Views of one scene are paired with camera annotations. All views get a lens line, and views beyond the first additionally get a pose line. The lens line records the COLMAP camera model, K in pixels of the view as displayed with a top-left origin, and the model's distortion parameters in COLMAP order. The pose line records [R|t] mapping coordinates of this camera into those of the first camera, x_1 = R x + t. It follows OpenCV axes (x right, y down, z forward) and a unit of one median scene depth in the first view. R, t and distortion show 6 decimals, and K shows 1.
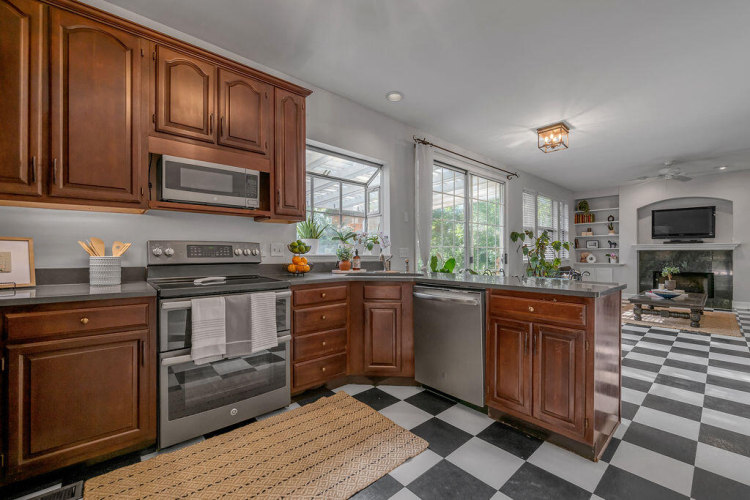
lens RADIAL K [[313.3, 0, 378.6], [0, 313.3, 252.5], [0, 0, 1]] dist [-0.003875, -0.000302]
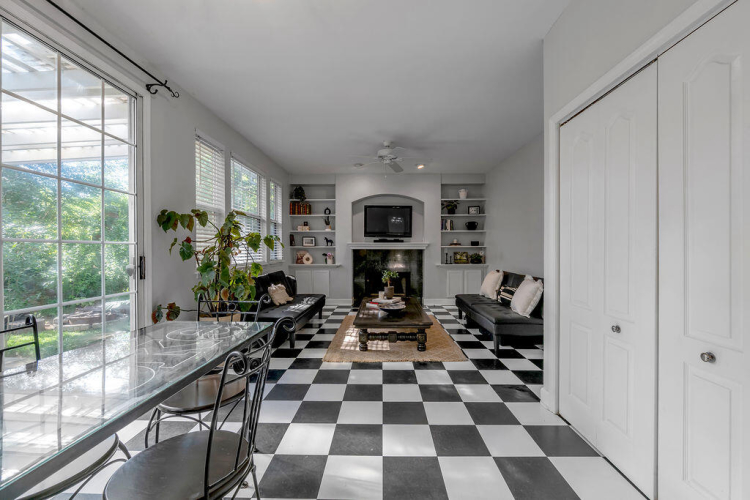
lens RADIAL K [[313.3, 0, 378.6], [0, 313.3, 252.5], [0, 0, 1]] dist [-0.003875, -0.000302]
pose [[0.685312, -0.004329, 0.728237, 0.314690], [-0.002156, 0.999966, 0.007973, -0.006532], [-0.728246, -0.007034, 0.685279, 0.453927]]
